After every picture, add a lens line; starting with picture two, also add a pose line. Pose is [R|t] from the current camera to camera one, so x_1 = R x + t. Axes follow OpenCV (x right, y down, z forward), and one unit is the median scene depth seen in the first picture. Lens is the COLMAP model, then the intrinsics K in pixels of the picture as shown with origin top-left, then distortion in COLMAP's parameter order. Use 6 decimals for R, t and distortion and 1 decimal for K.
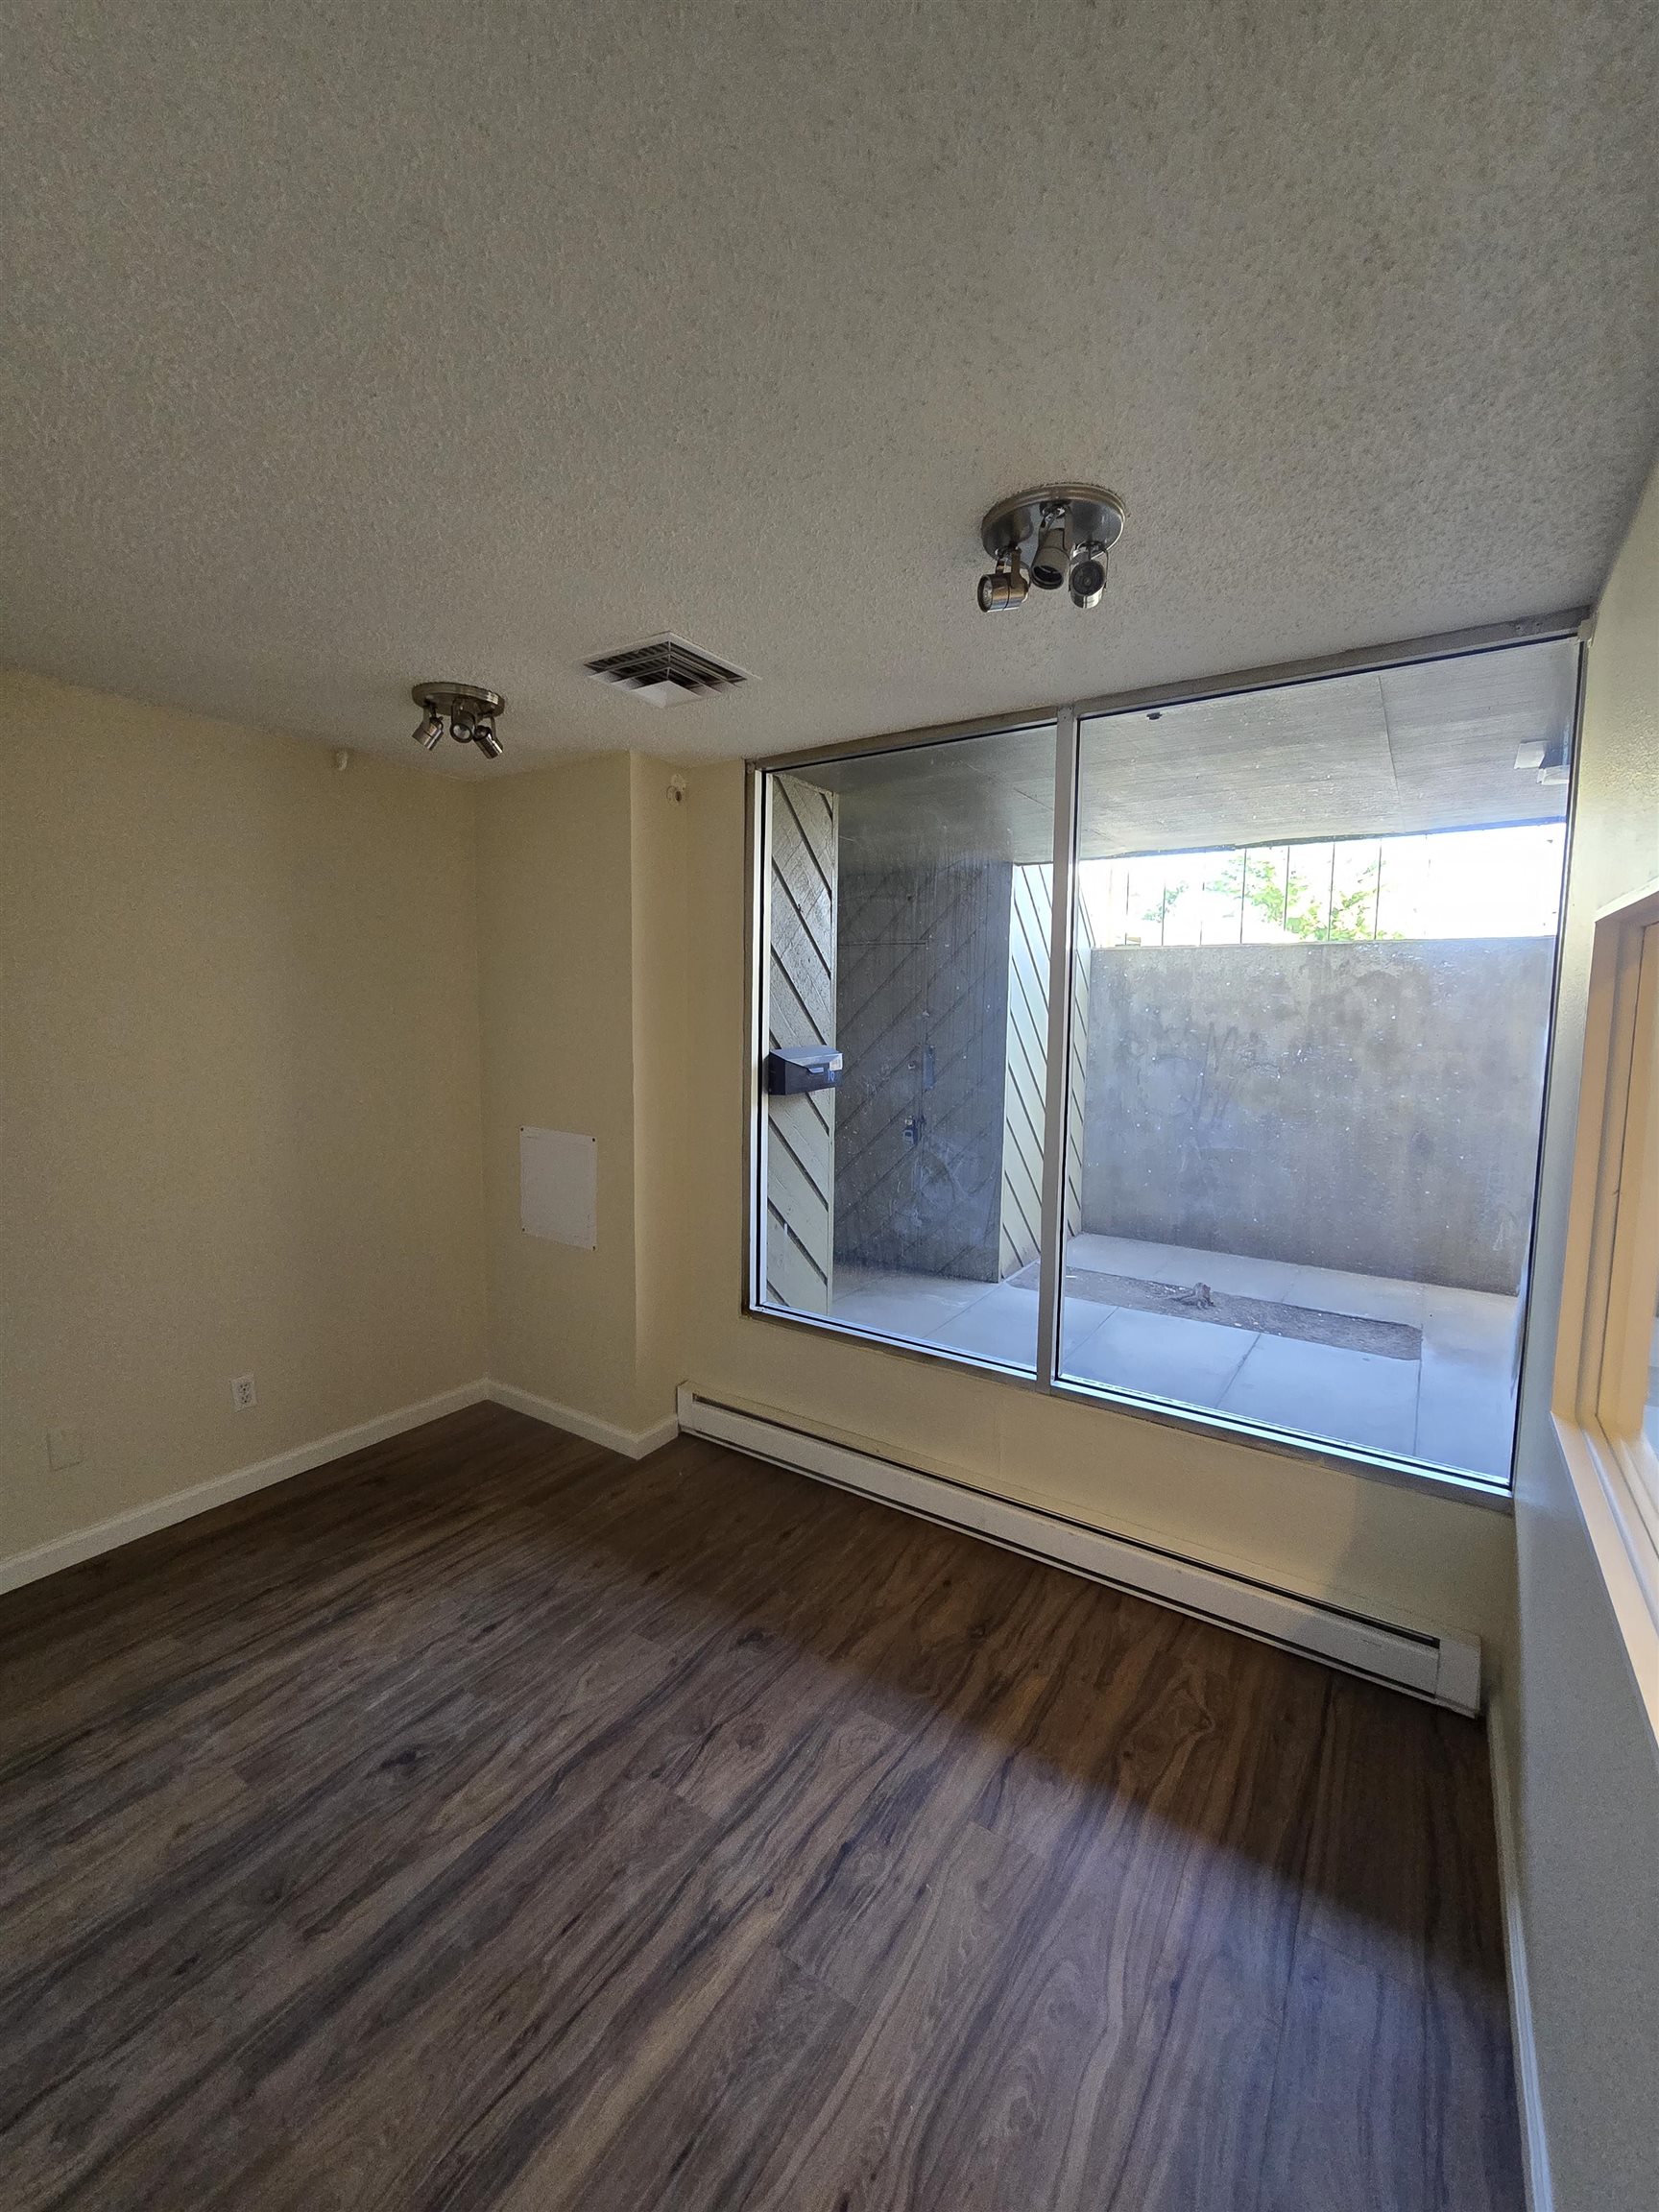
lens RADIAL K [[902.9, 0, 821.7], [0, 902.9, 1100.9], [0, 0, 1]] dist [-0.000971, 0.000715]
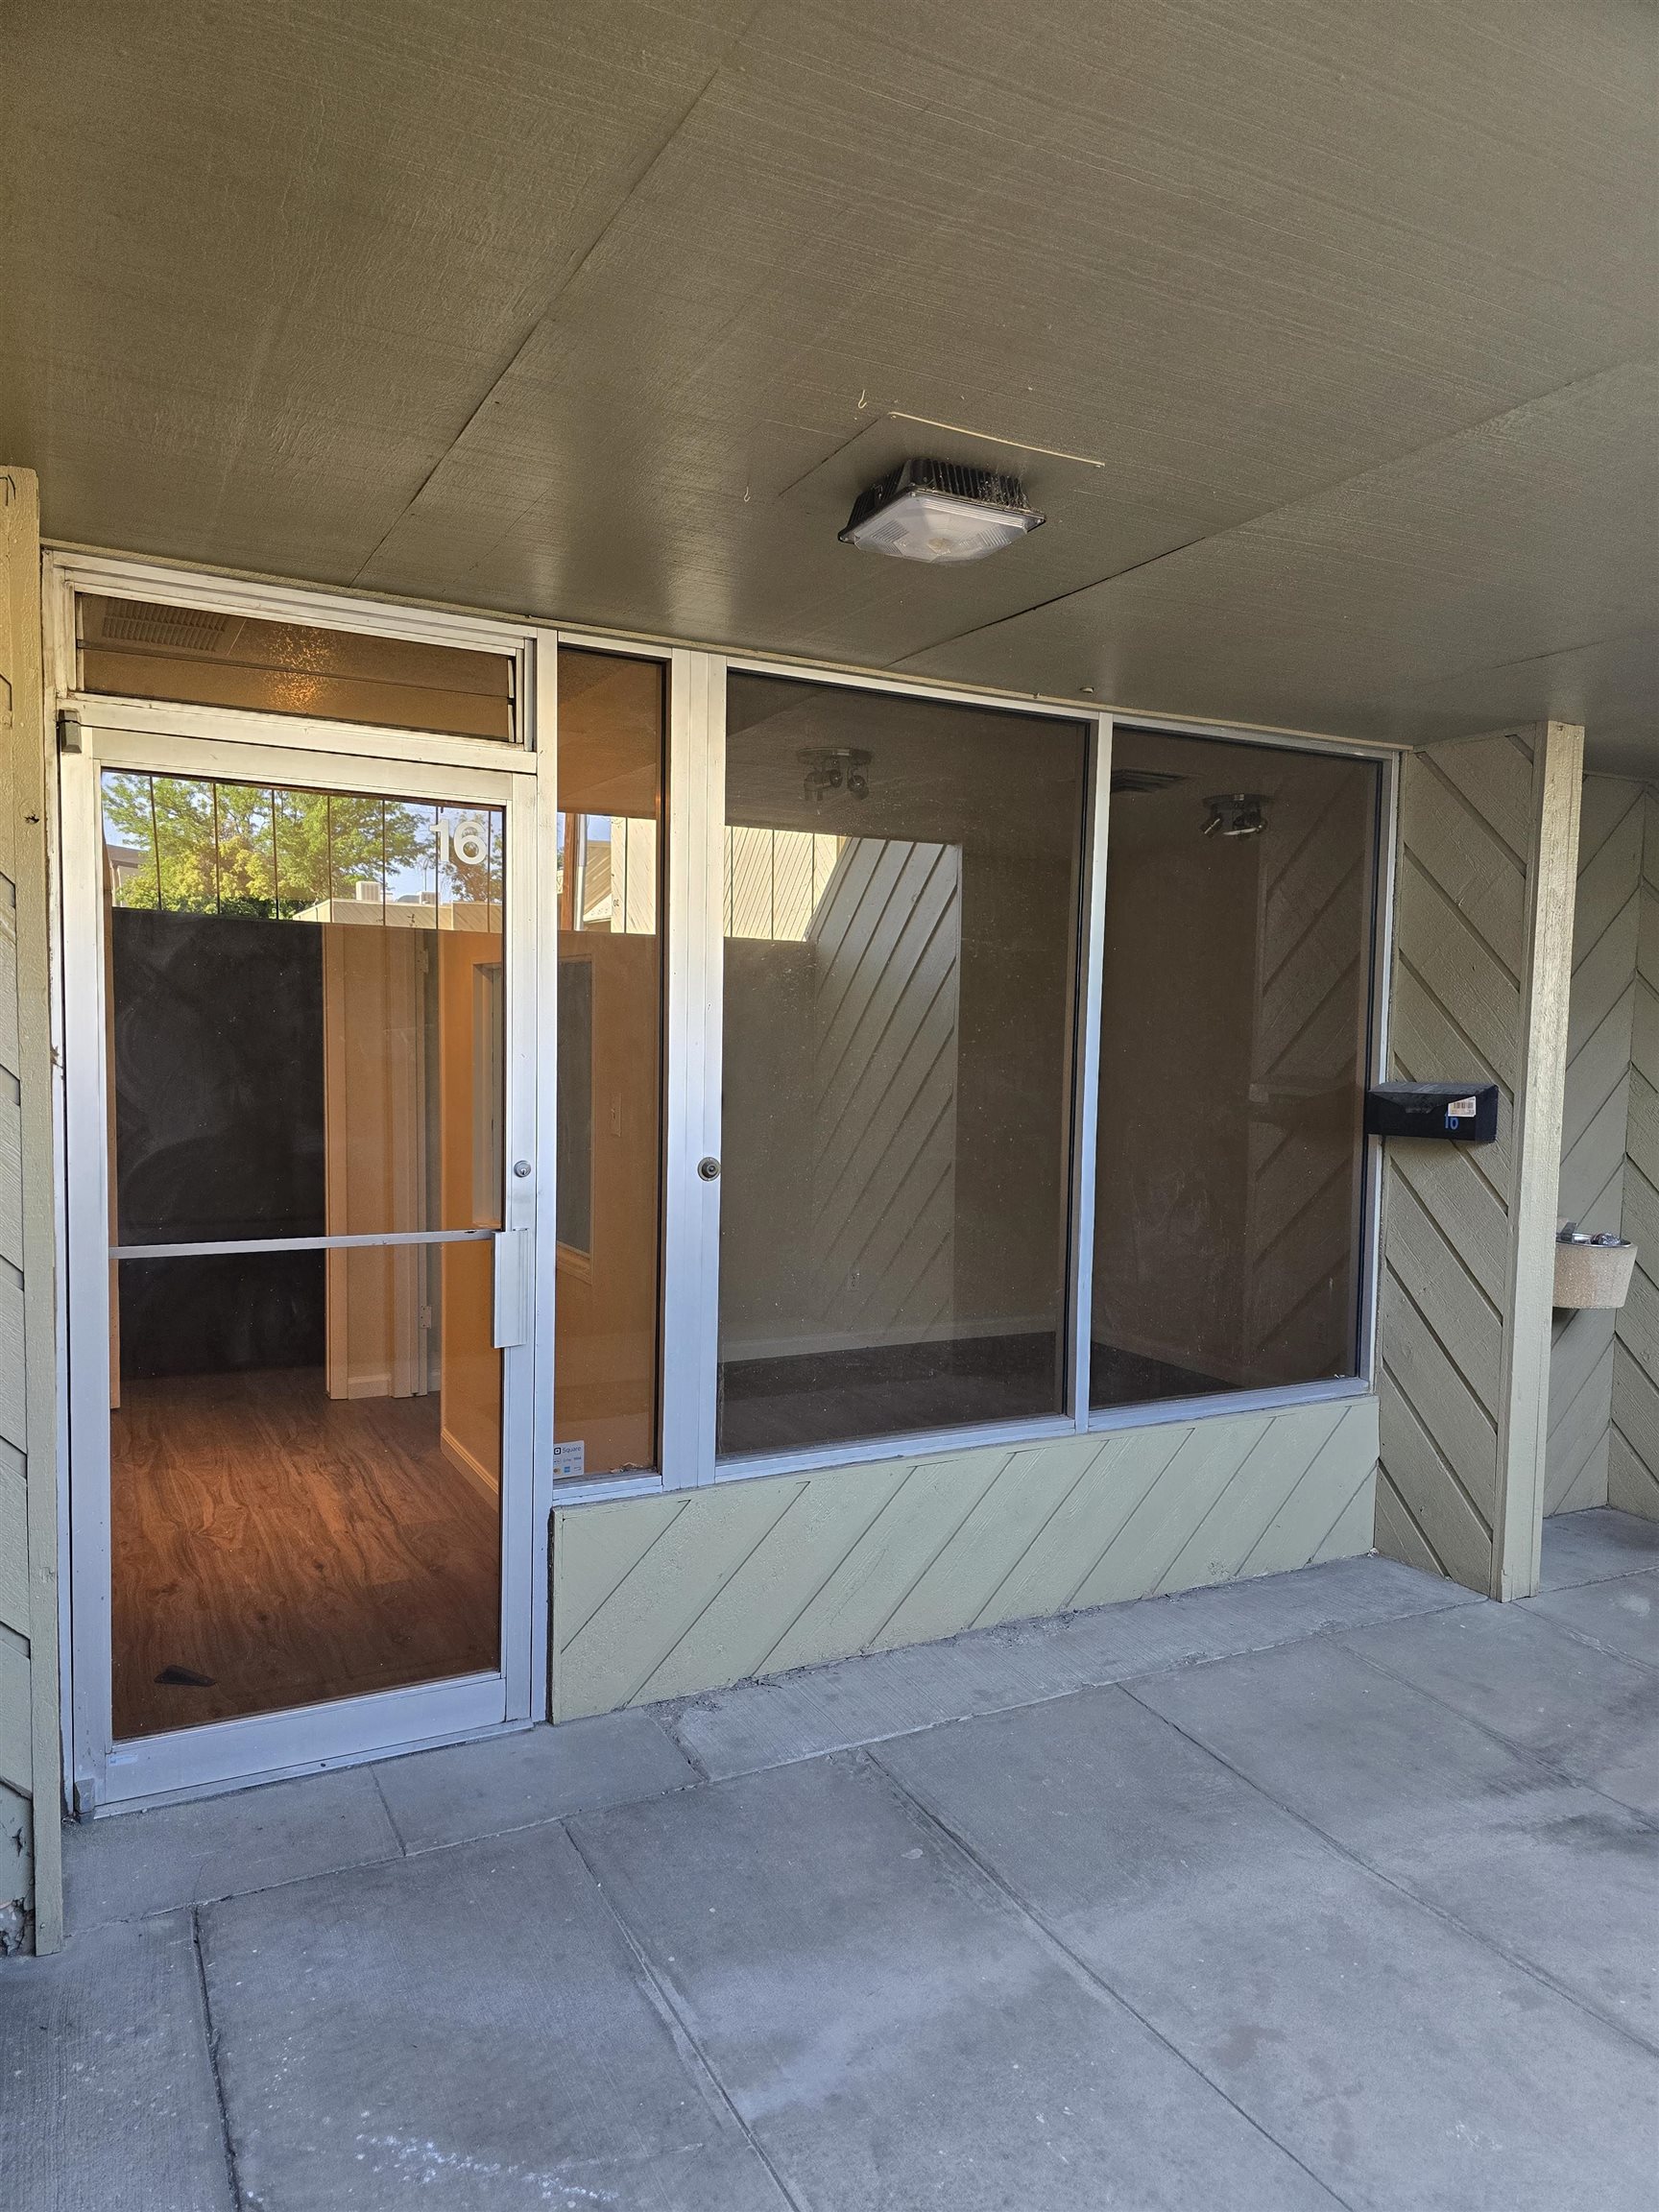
lens RADIAL K [[1481.4, 0, 886.6], [0, 1481.4, 1115.7], [0, 0, 1]] dist [0.000600, -0.008067]
pose [[-0.446471, 0.033885, -0.894156, 1.728262], [-0.114452, 0.988912, 0.094624, -0.247638], [0.887448, 0.144585, -0.437643, 2.658677]]
